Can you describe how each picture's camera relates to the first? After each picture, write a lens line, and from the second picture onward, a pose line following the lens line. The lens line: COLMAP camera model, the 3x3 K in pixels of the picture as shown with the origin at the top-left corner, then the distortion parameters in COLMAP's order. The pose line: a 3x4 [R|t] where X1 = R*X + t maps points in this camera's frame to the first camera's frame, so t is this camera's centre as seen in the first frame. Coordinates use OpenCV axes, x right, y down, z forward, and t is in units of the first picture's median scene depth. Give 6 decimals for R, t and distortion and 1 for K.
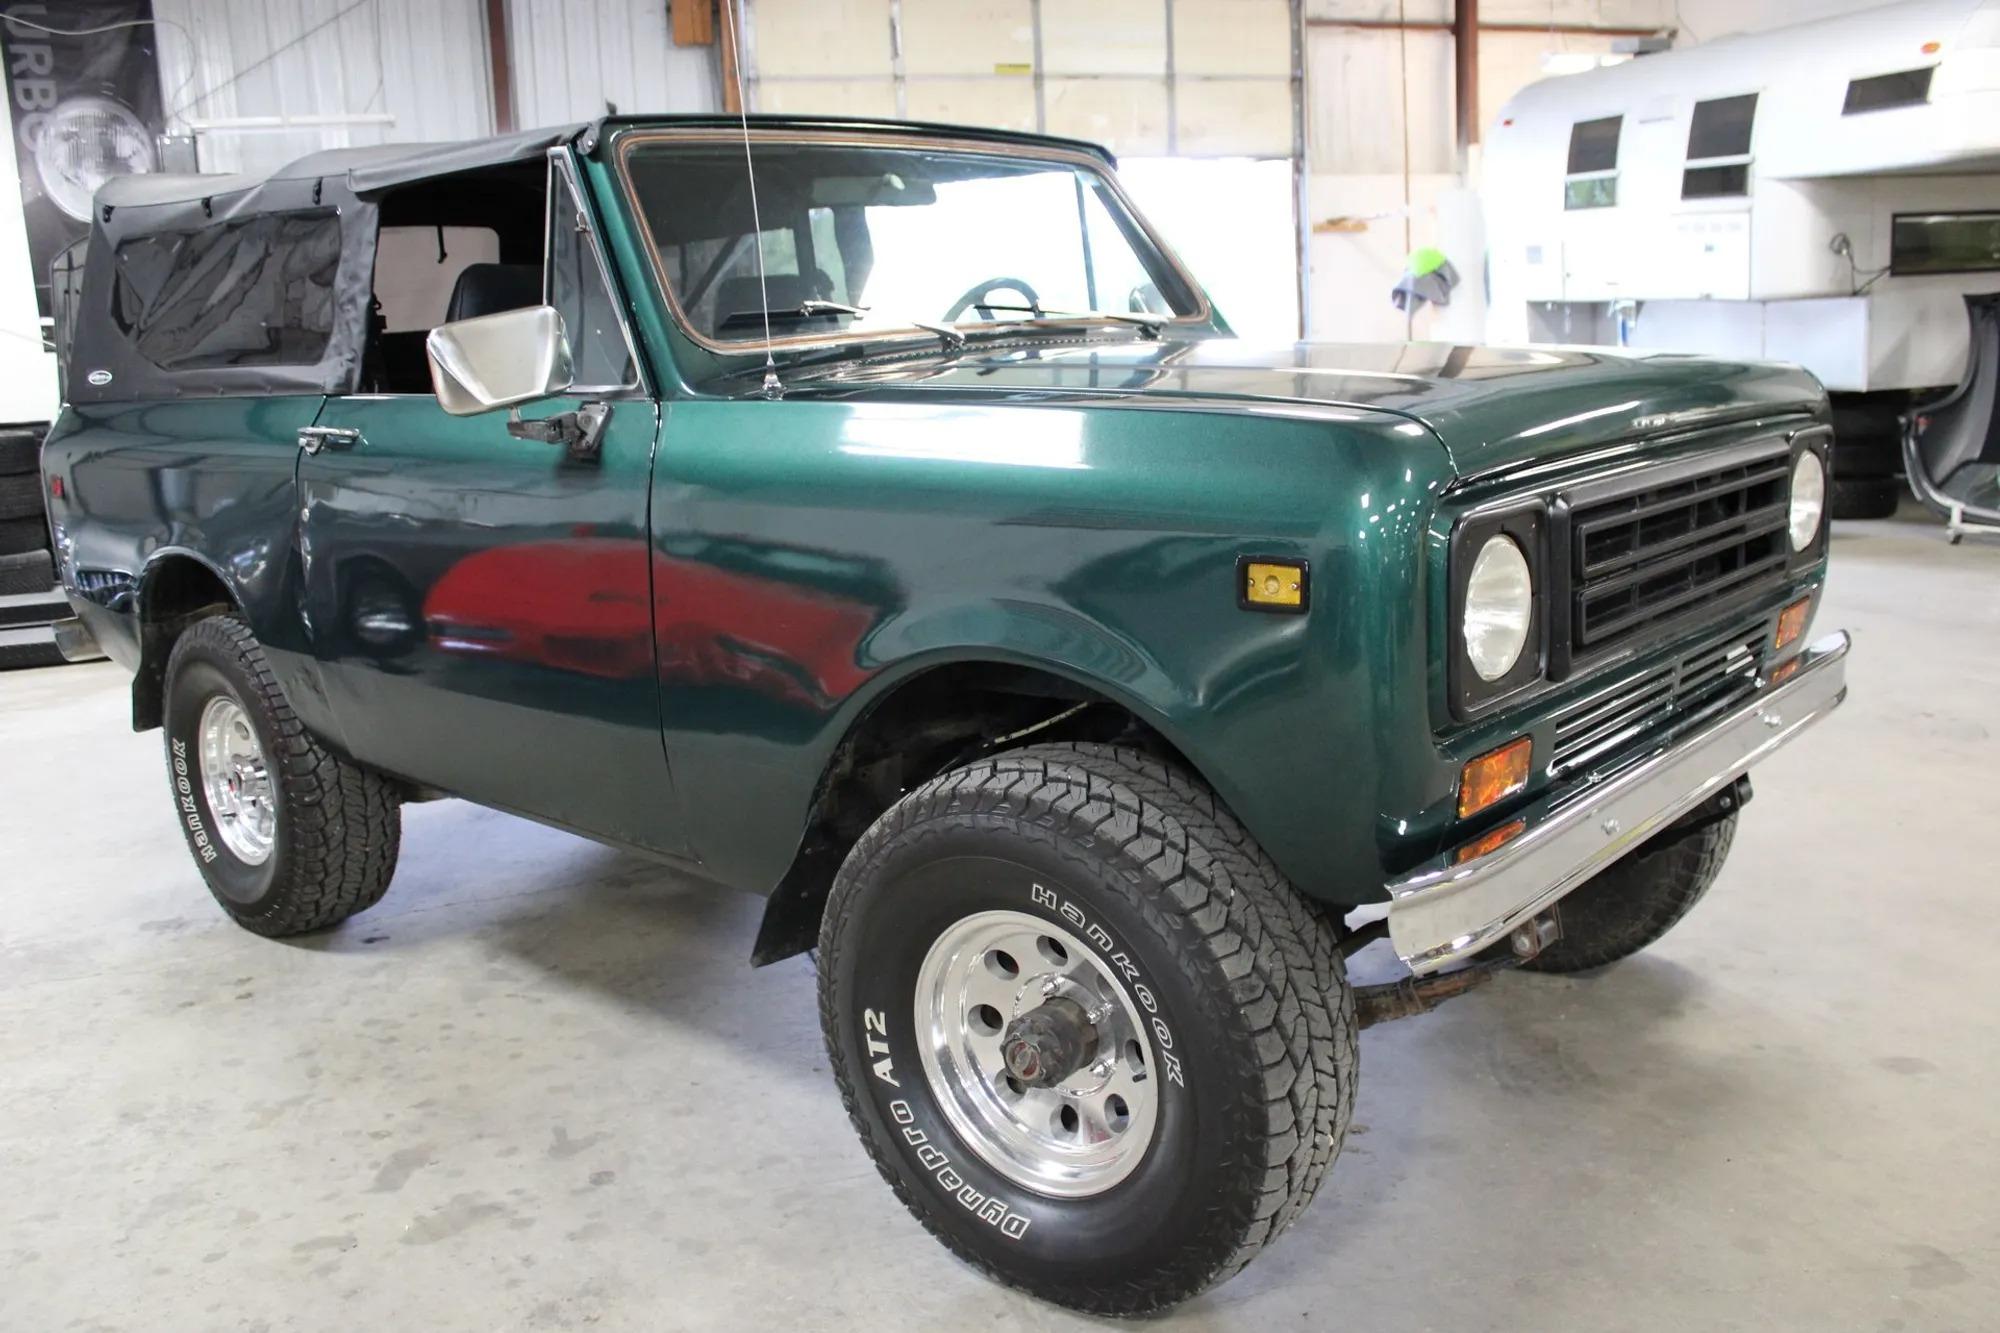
lens RADIAL K [[1704.9, 0, 1009.3], [0, 1704.9, 655.9], [0, 0, 1]] dist [-0.147393, 0.132458]
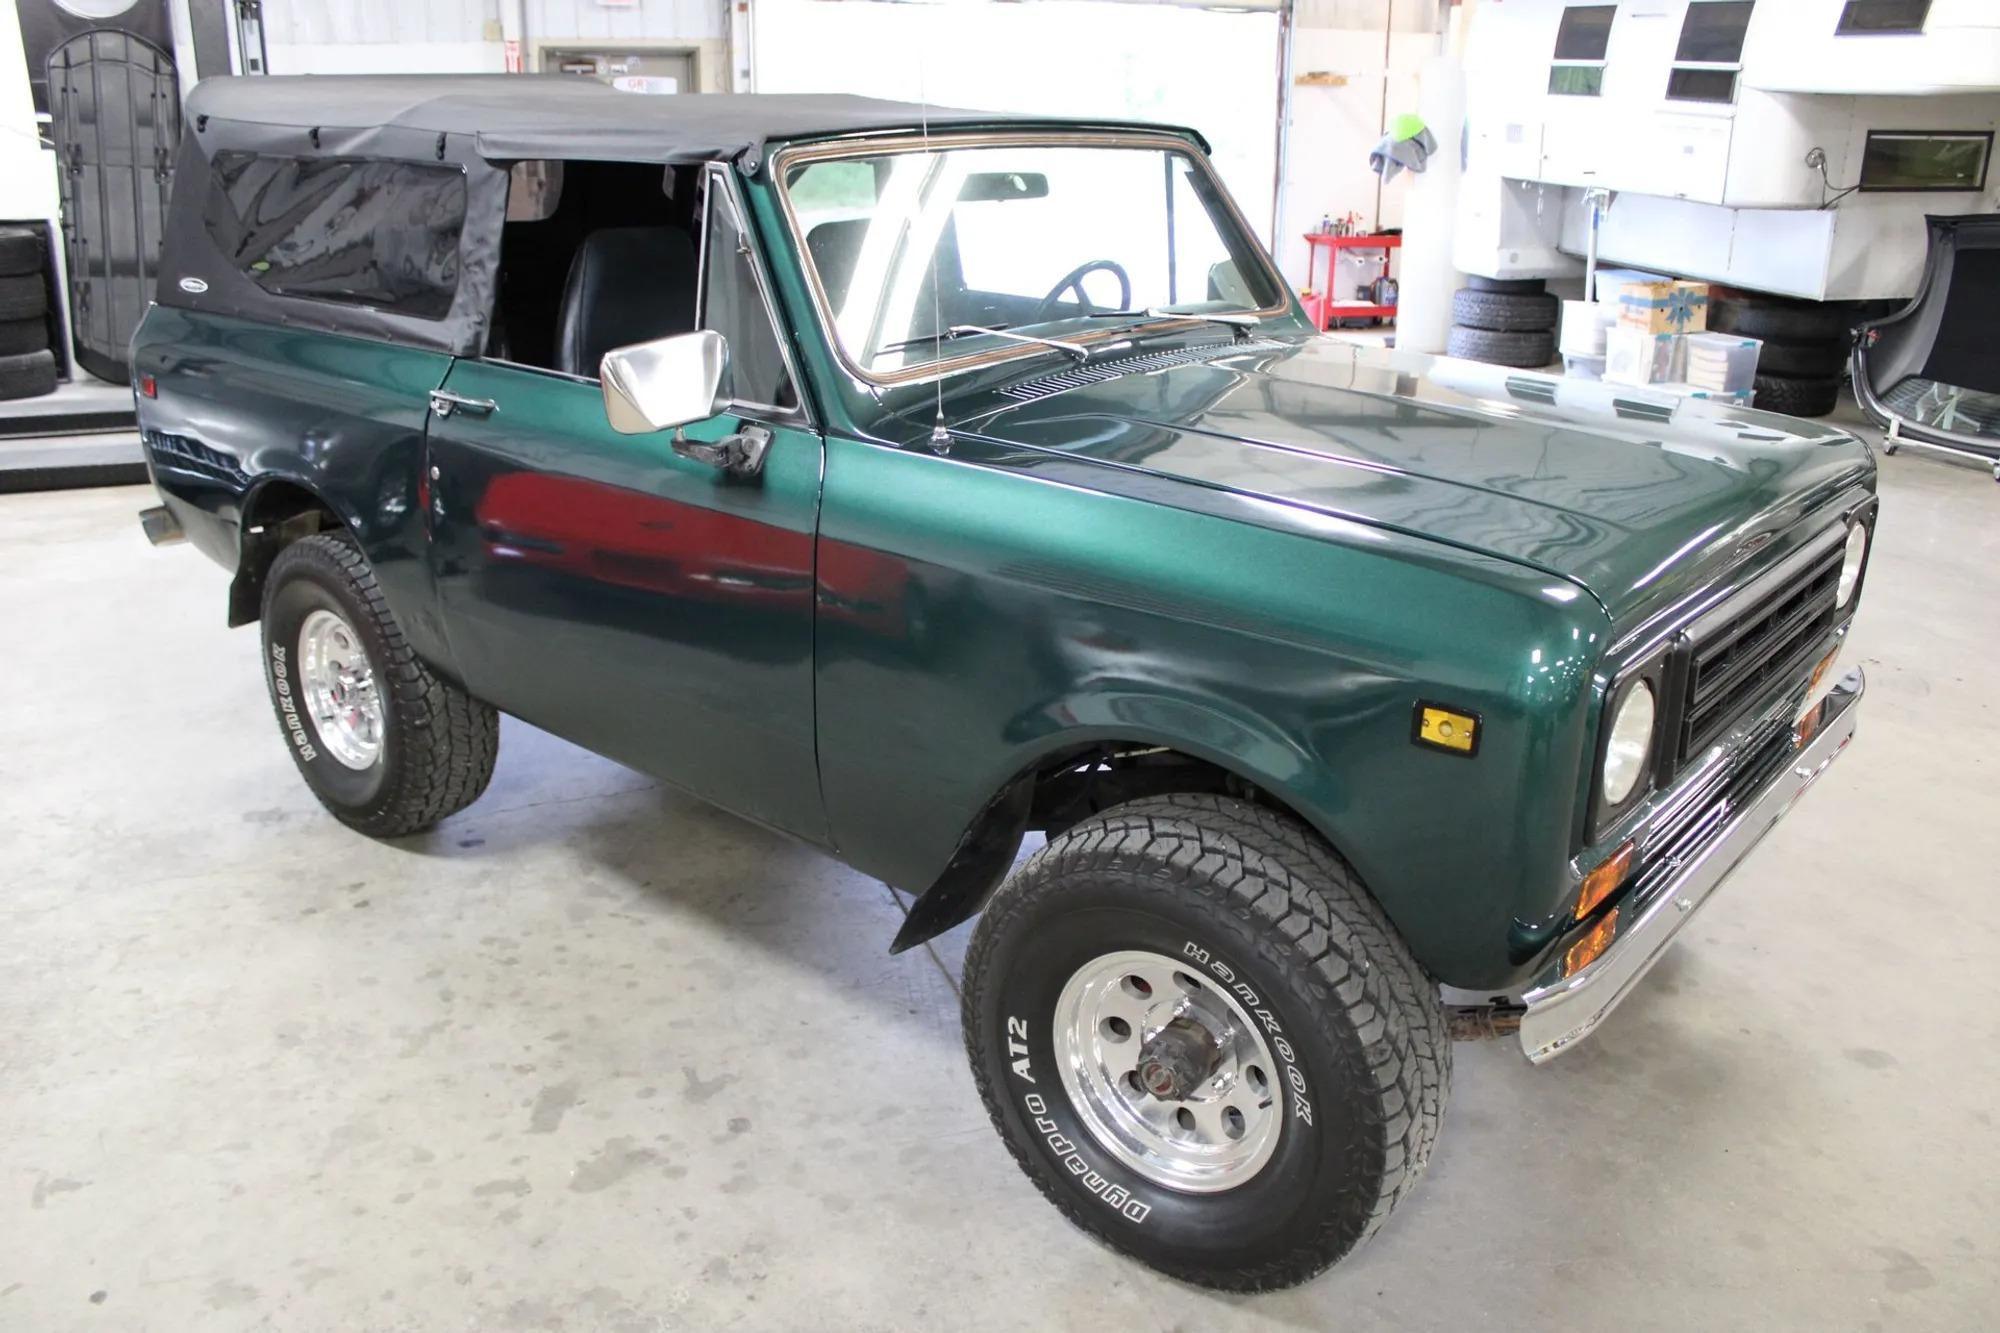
lens RADIAL K [[1636.2, 0, 992.2], [0, 1636.2, 655.6], [0, 0, 1]] dist [-0.149492, 0.127734]
pose [[0.998107, 0.046449, 0.040310, -0.114334], [-0.051492, 0.989541, 0.134751, -0.131276], [-0.033629, -0.136572, 0.990059, -0.026265]]
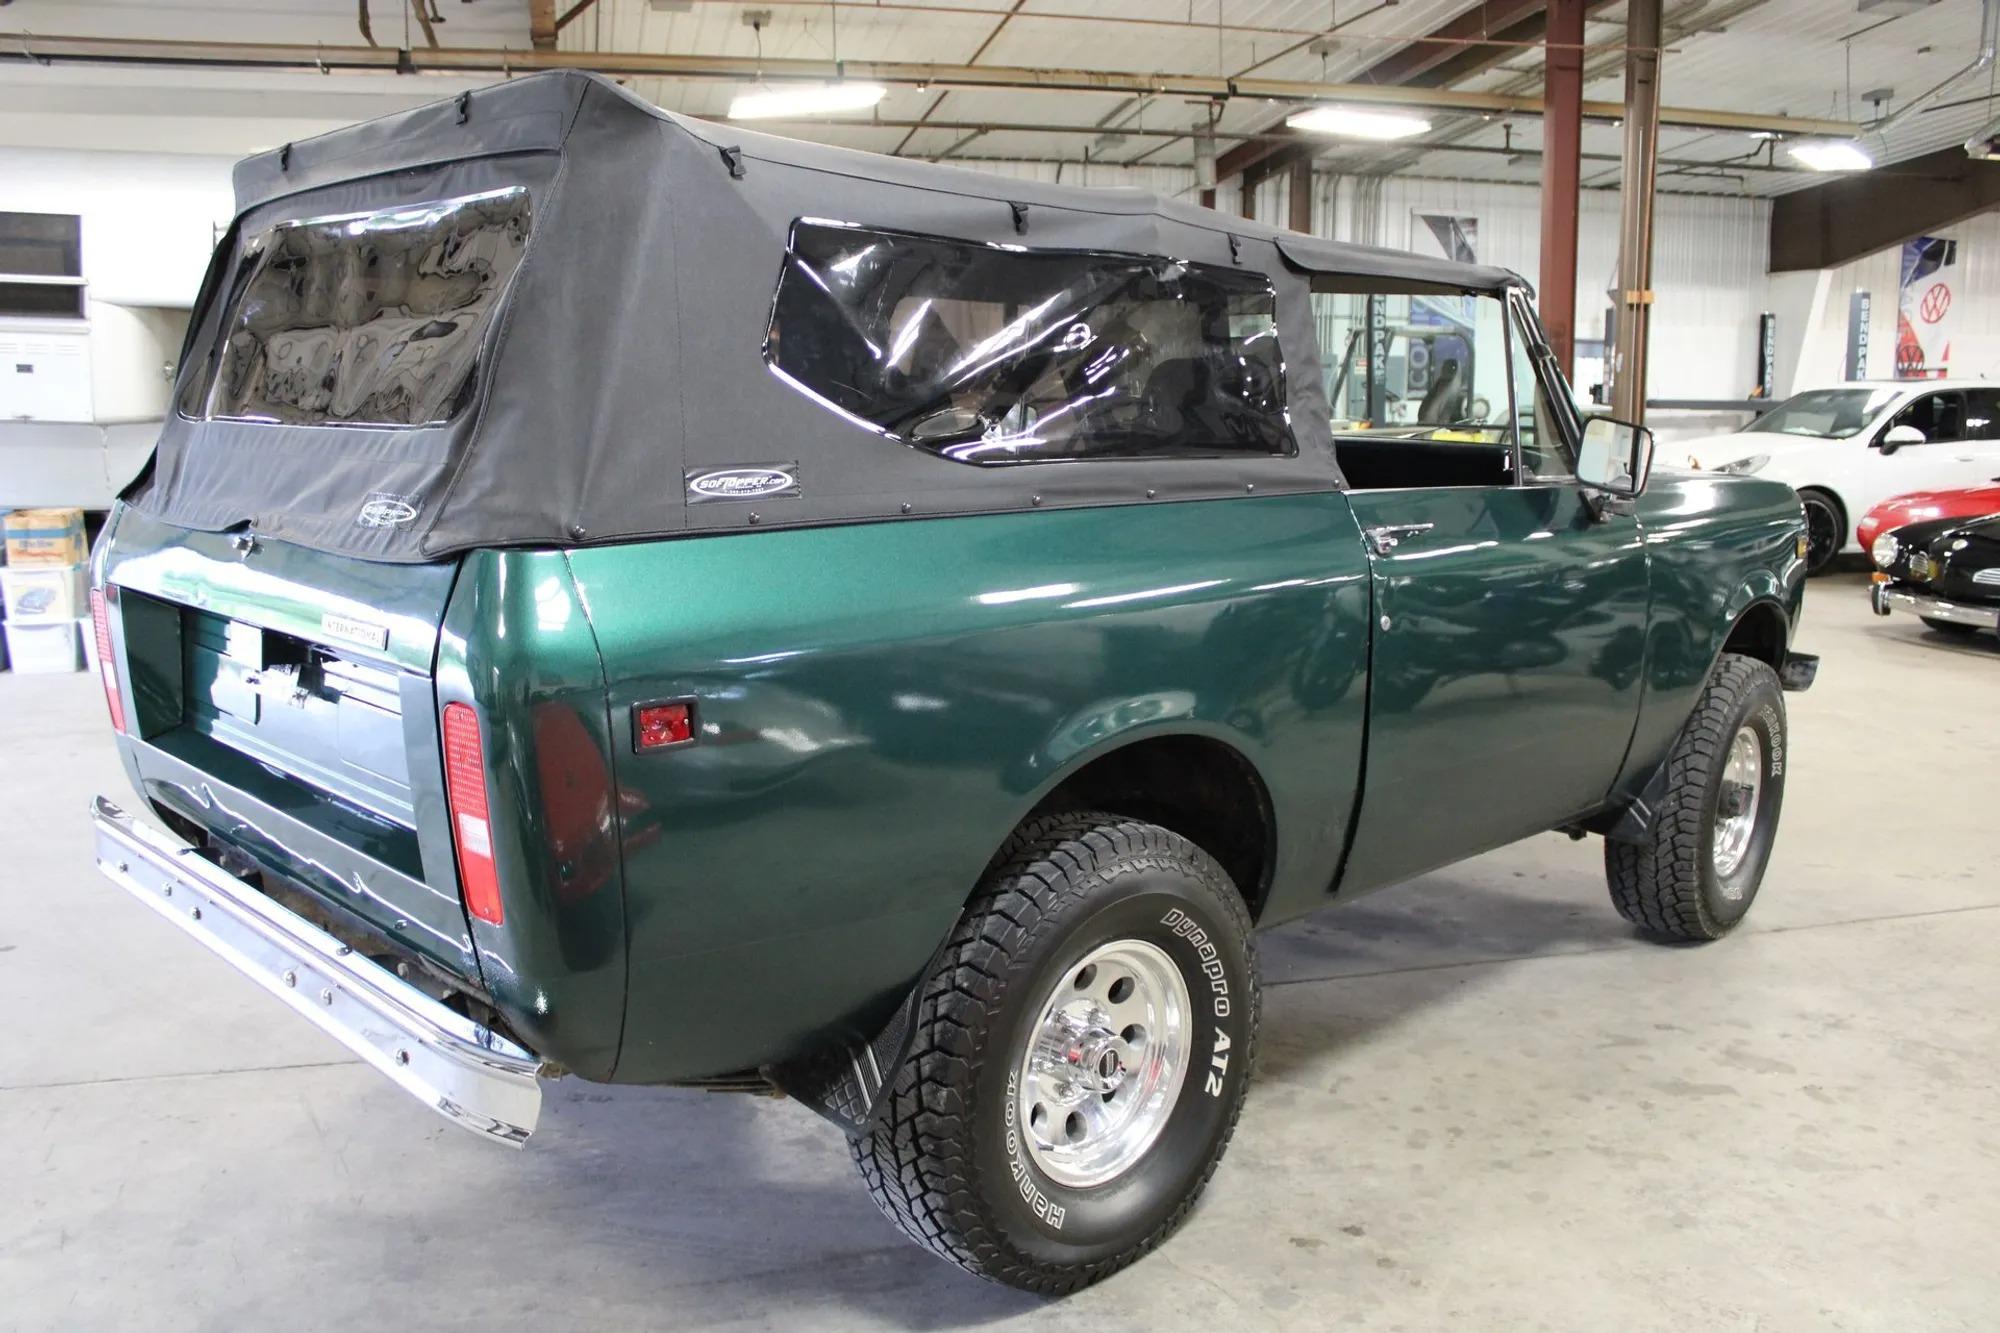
lens RADIAL K [[1660.6, 0, 989.0], [0, 1660.6, 661.3], [0, 0, 1]] dist [-0.158429, 0.137915]
pose [[0.080743, -0.114348, 0.990154, -1.388560], [0.186513, 0.977584, 0.097687, -0.200281], [-0.979129, 0.176789, 0.100260, 1.180852]]
